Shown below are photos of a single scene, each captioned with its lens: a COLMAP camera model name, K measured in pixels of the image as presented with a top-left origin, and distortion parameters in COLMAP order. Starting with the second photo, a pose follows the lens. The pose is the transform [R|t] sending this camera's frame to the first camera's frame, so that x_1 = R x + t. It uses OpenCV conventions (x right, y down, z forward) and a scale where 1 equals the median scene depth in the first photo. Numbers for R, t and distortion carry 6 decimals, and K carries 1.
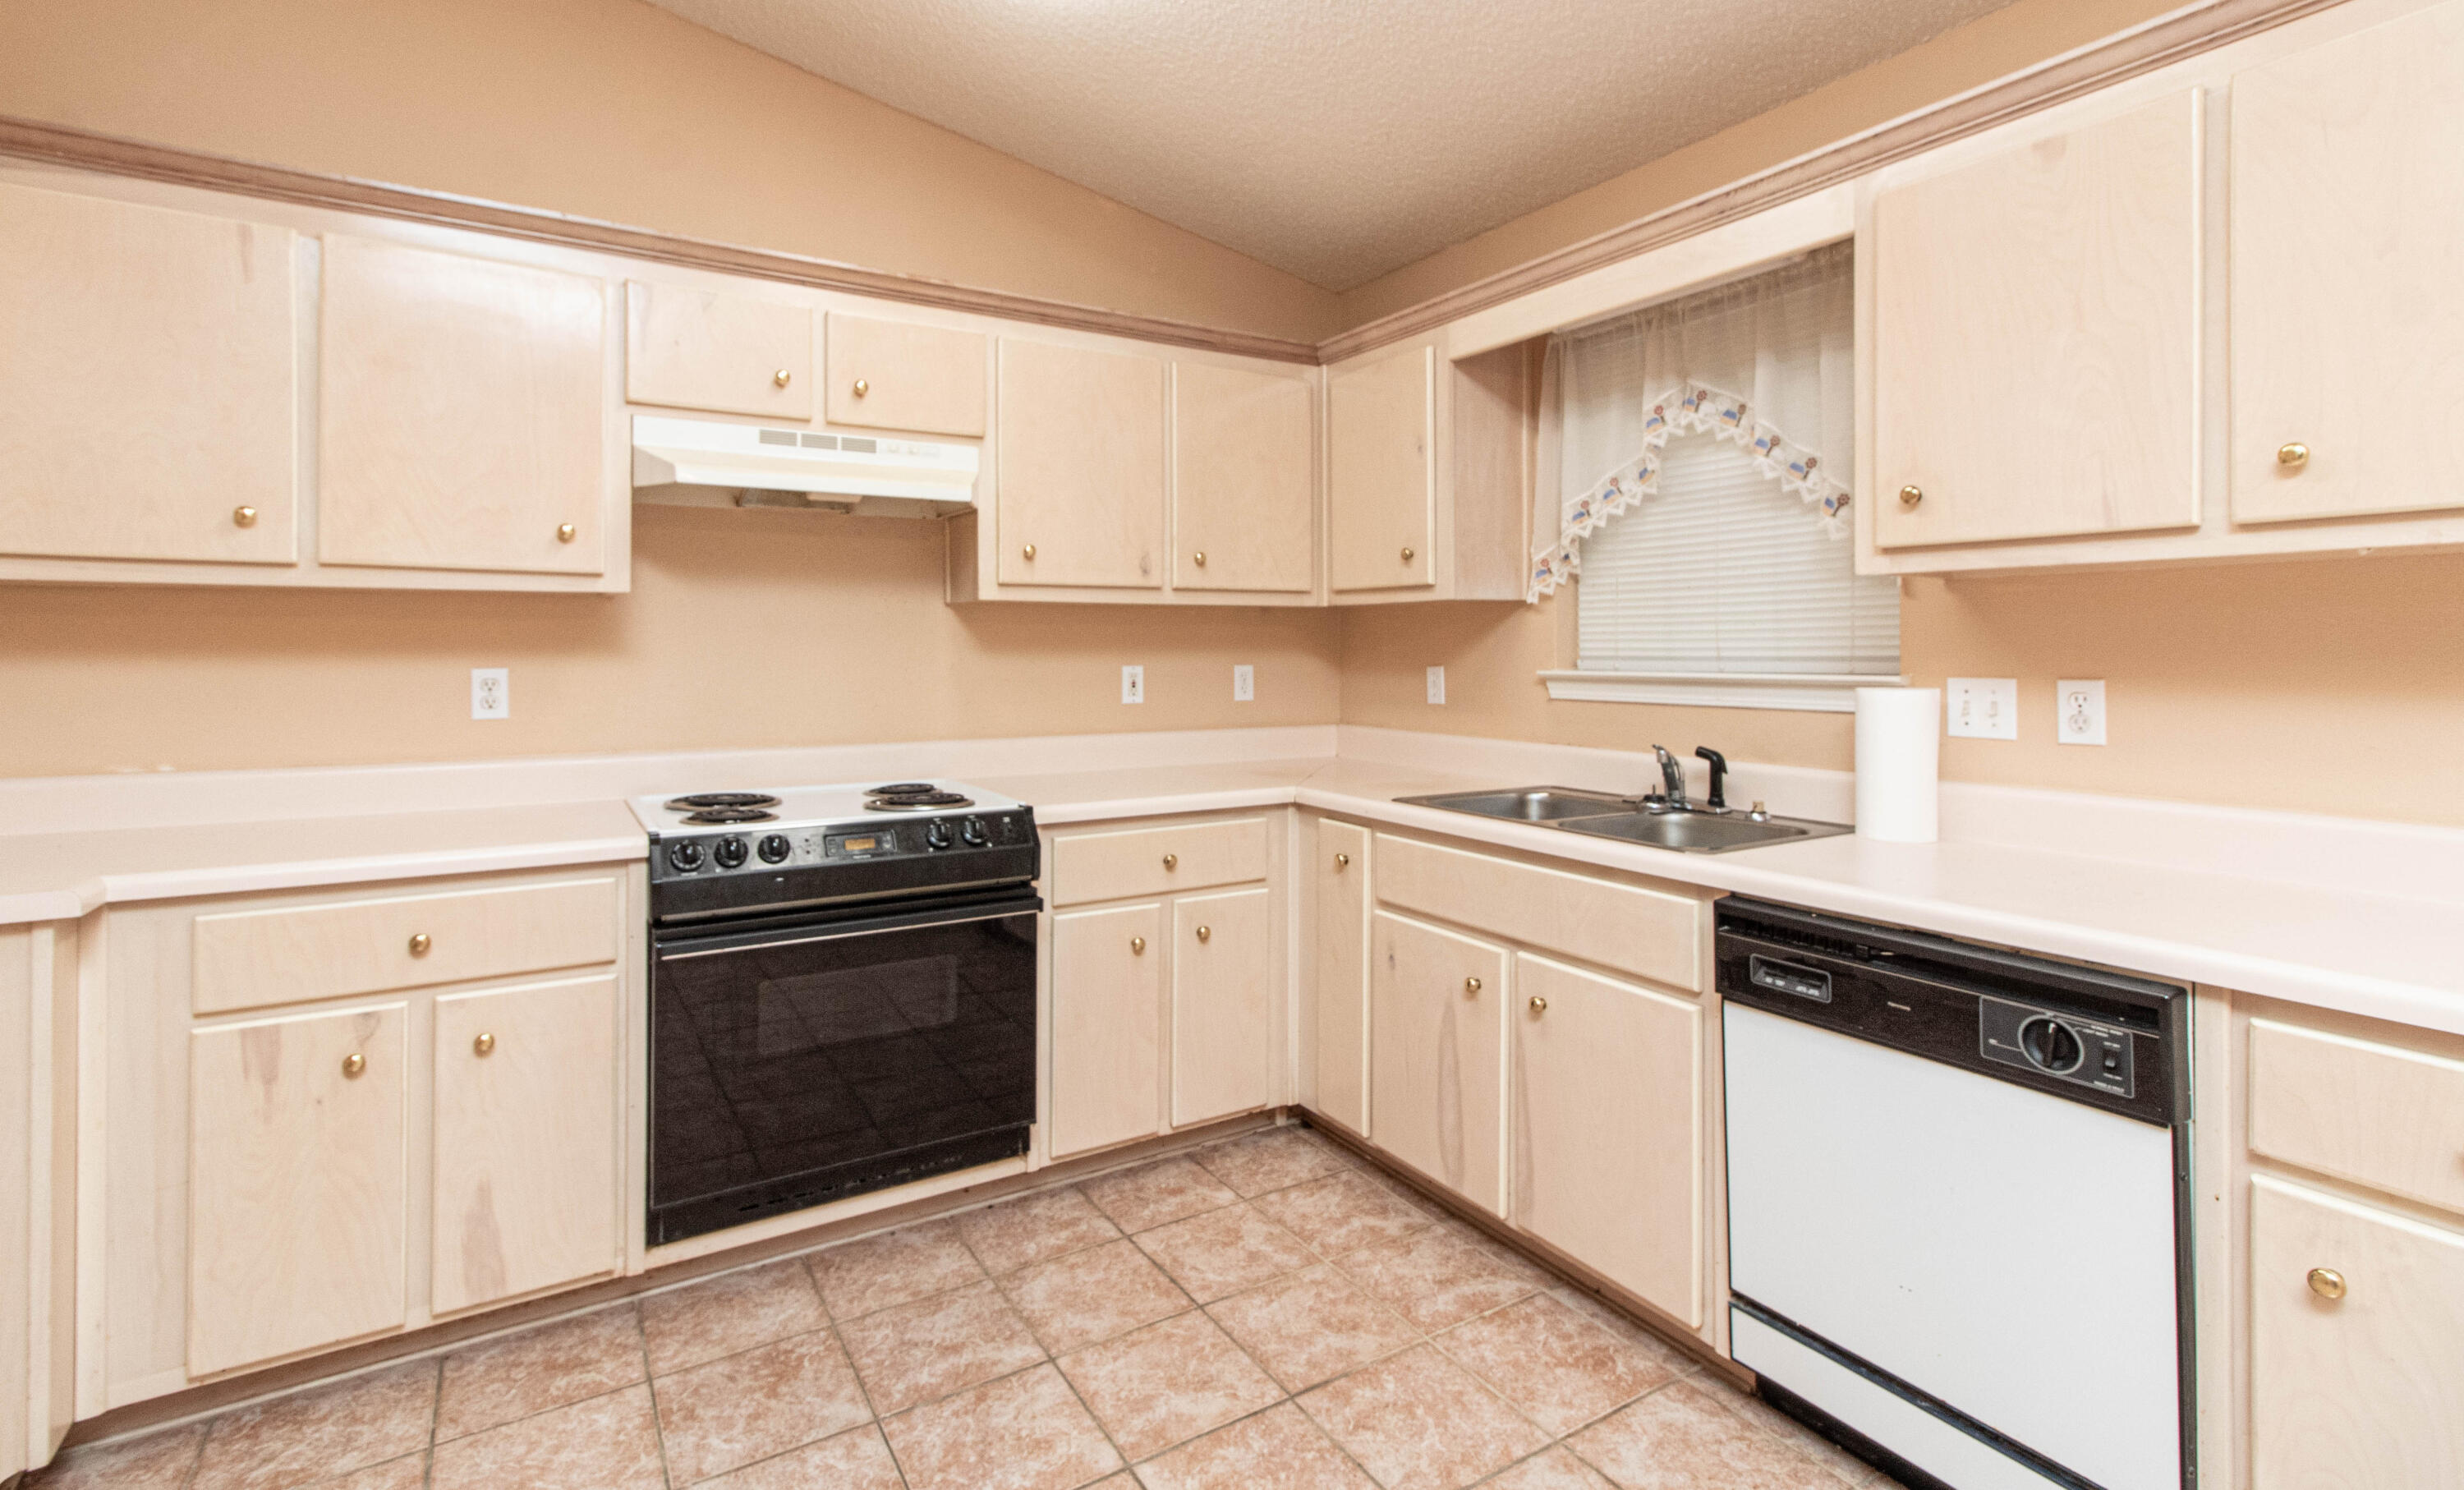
lens RADIAL K [[1122.7, 0, 1208.7], [0, 1122.7, 650.2], [0, 0, 1]] dist [0.010338, 0.000106]
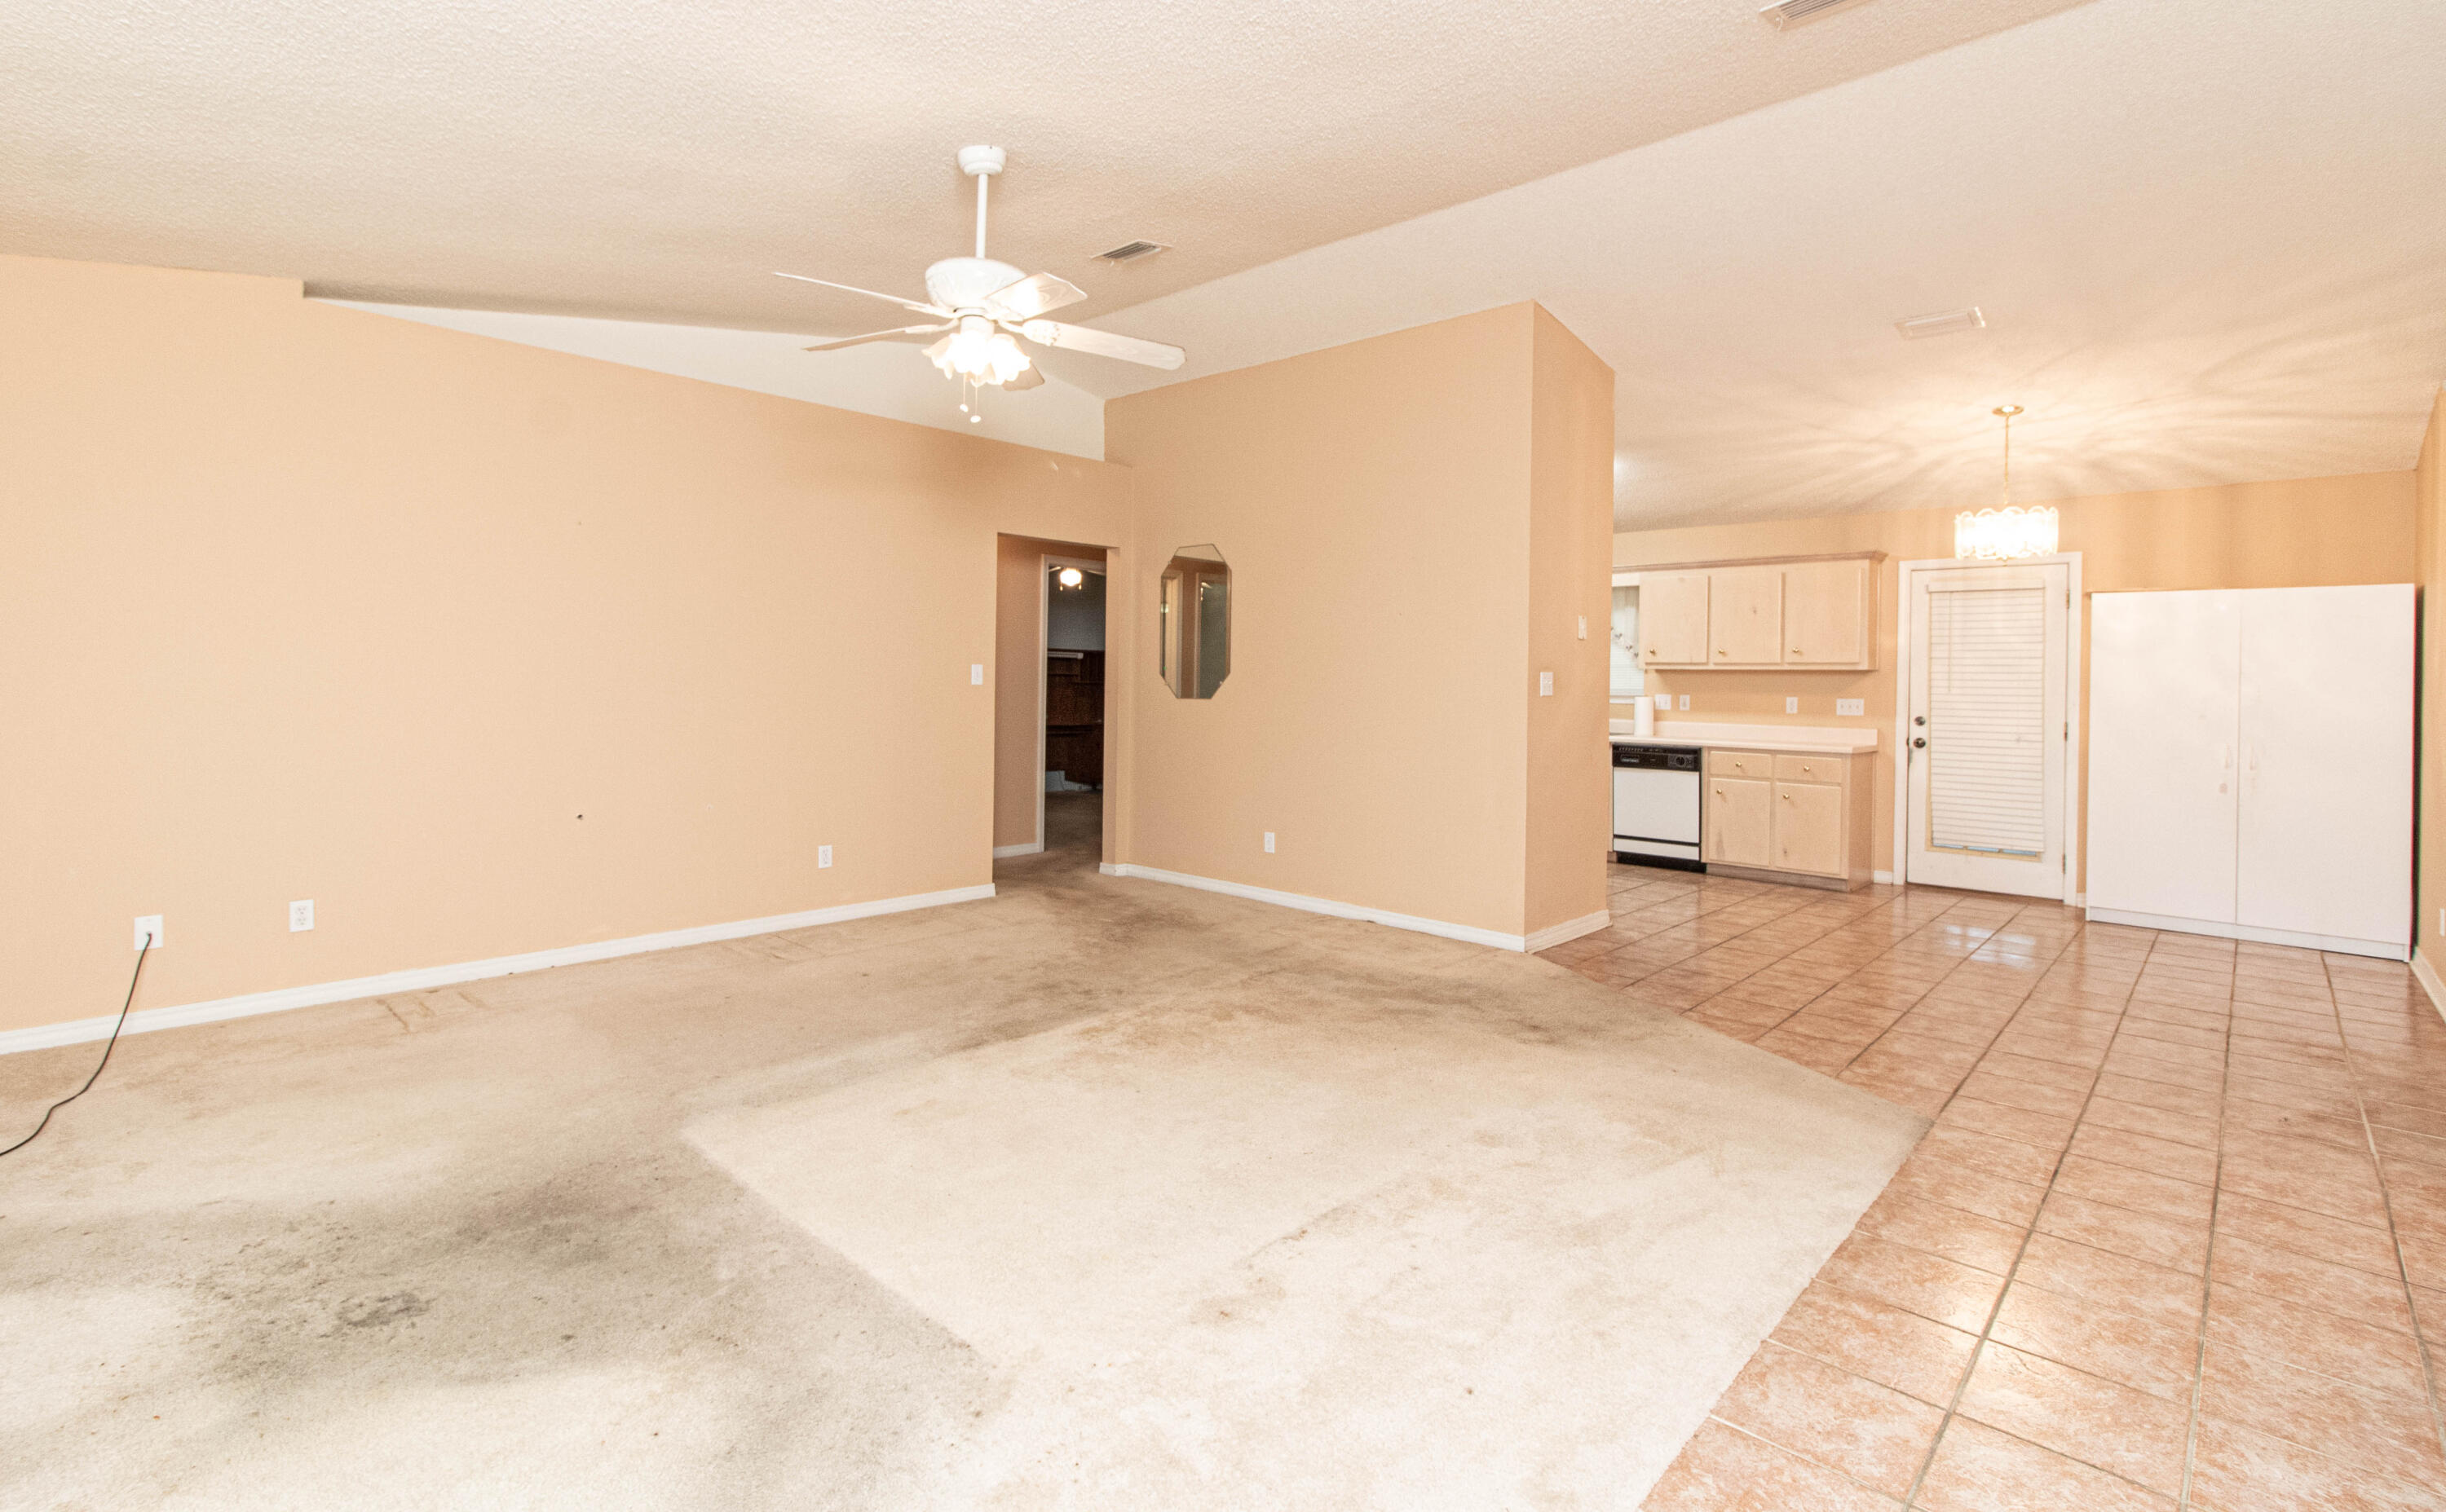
lens RADIAL K [[1128.5, 0, 1188.7], [0, 1128.5, 677.3], [0, 0, 1]] dist [-0.002611, -0.000153]
pose [[0.967306, 0.016816, 0.253053, -1.679150], [-0.016727, 0.999857, -0.002504, 0.002396], [-0.253059, -0.001811, 0.967449, -2.095977]]
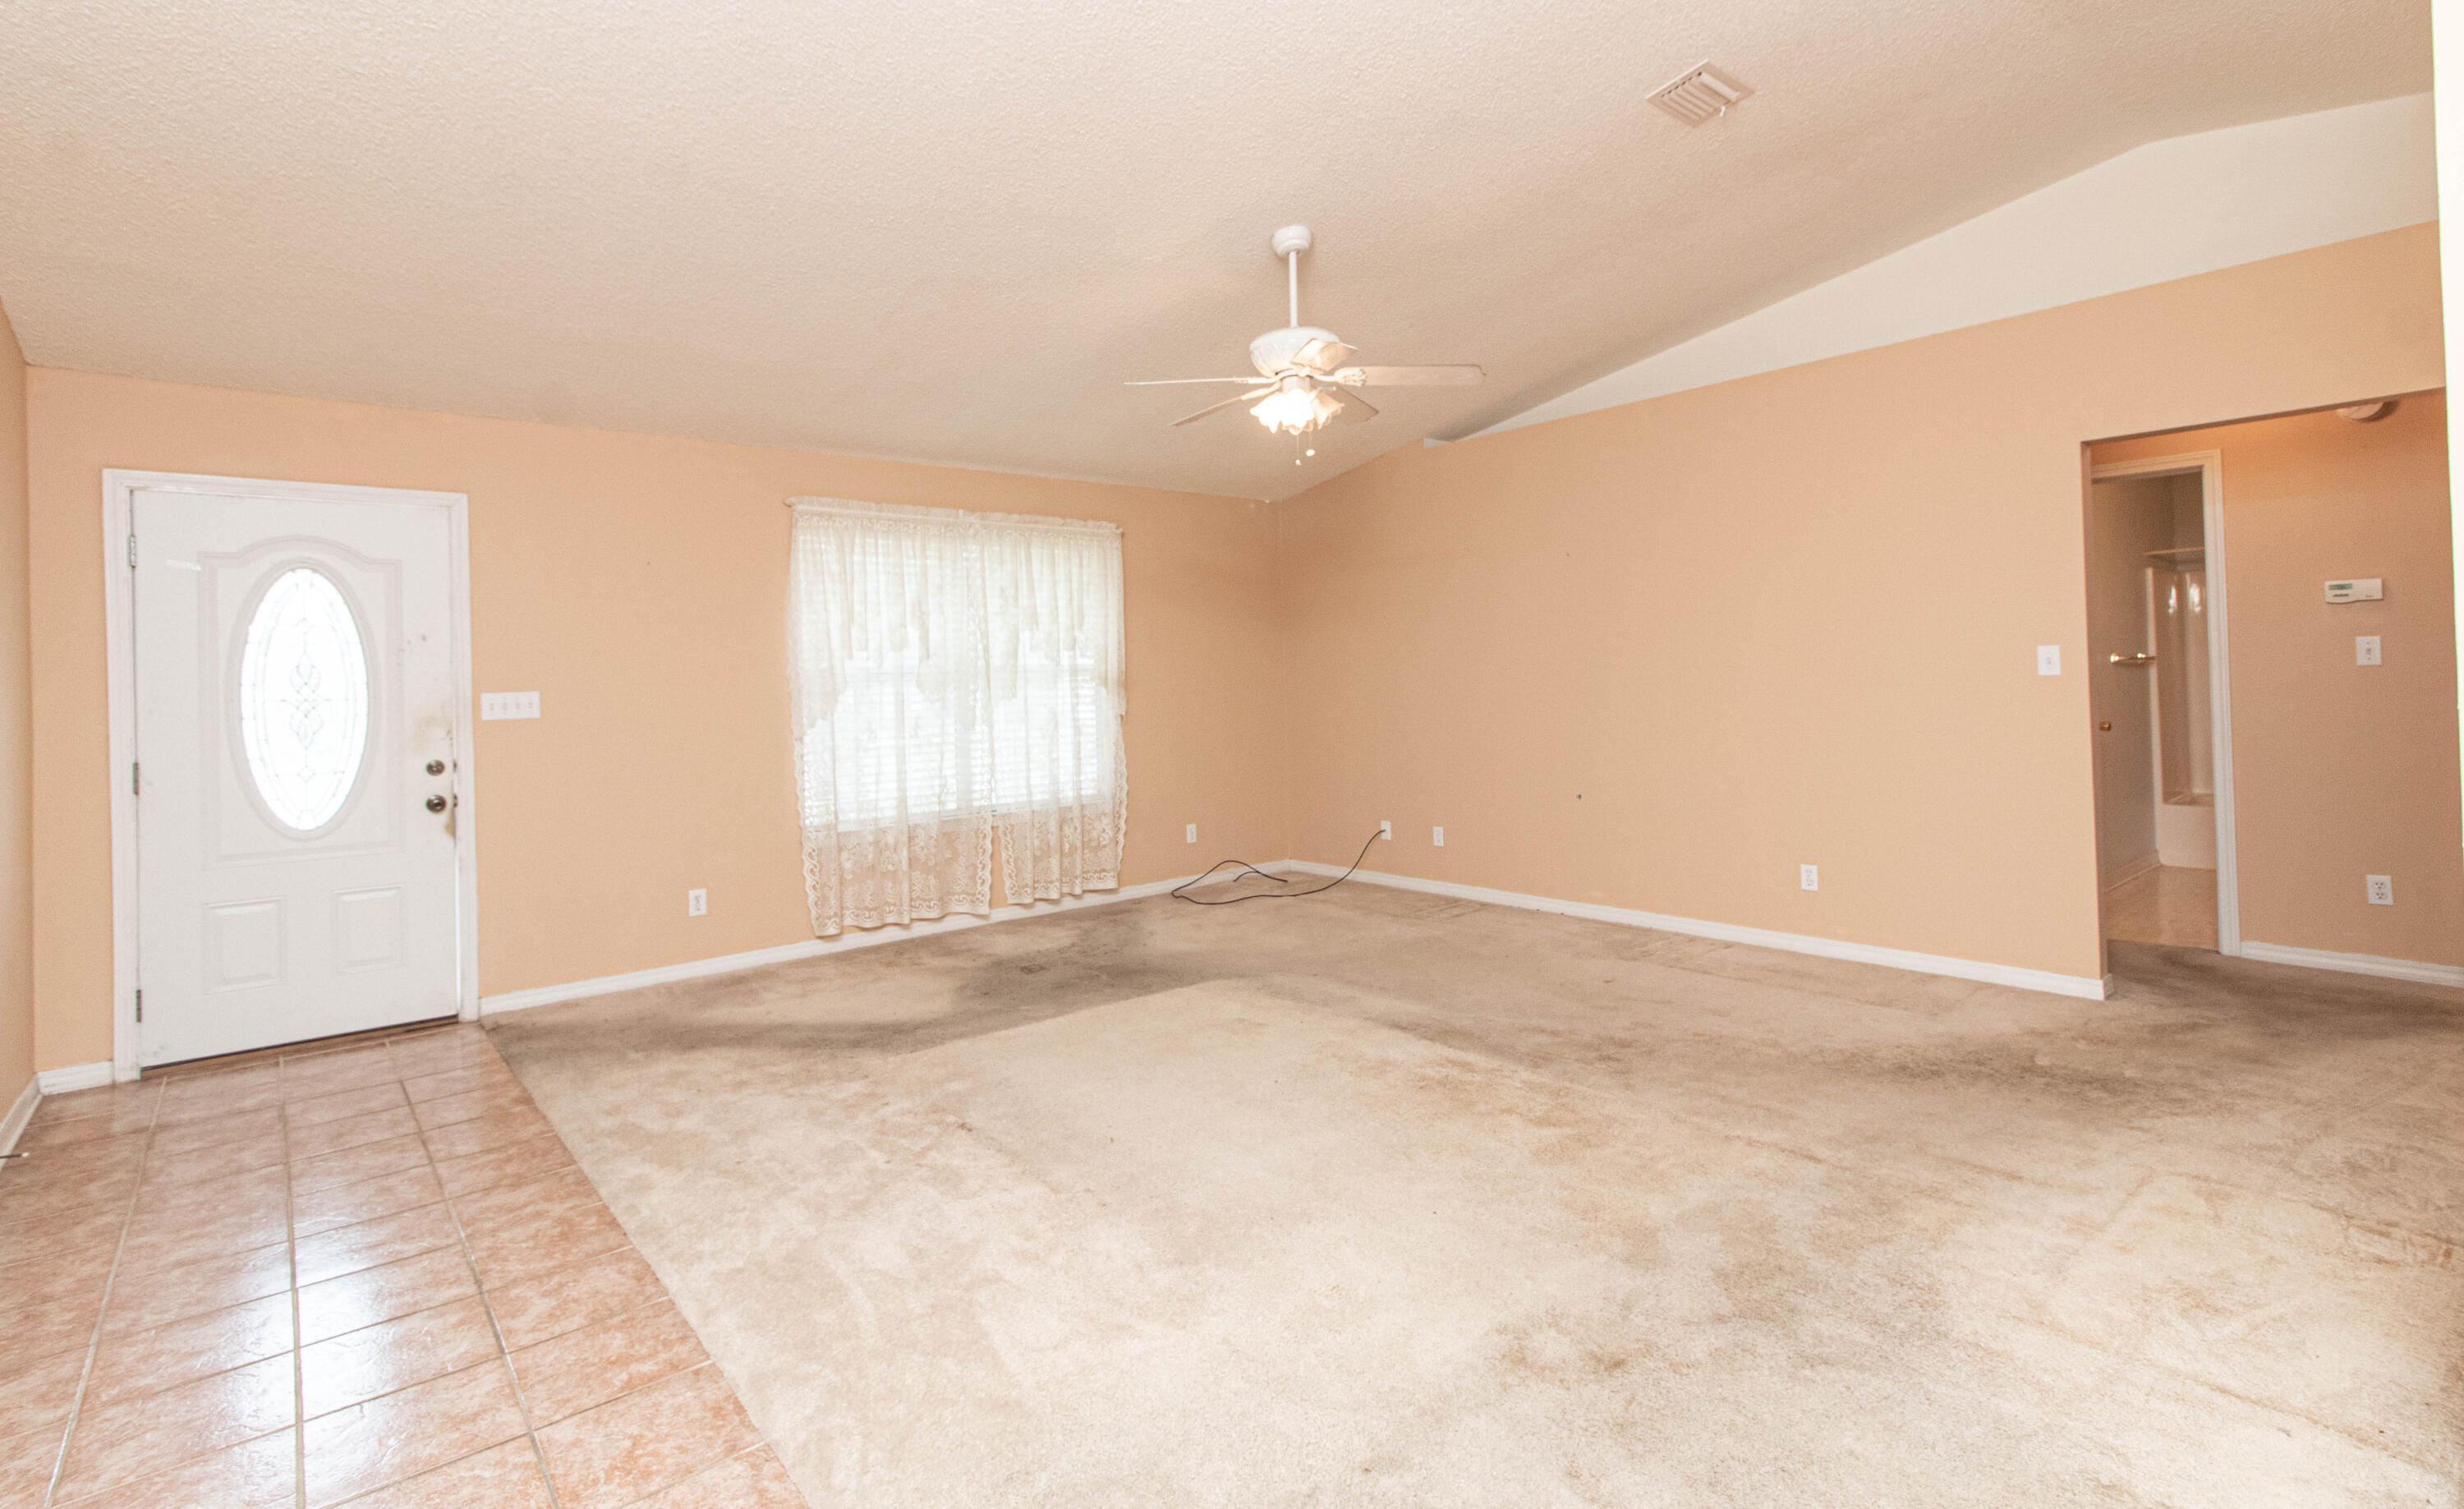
lens RADIAL K [[1164.4, 0, 1225.8], [0, 1164.4, 666.7], [0, 0, 1]] dist [0.000197, -0.000060]
pose [[0.133741, -0.013863, -0.990919, 0.069231], [0.023254, 0.999671, -0.010847, 0.001051], [0.990743, -0.021592, 0.134020, -0.991548]]
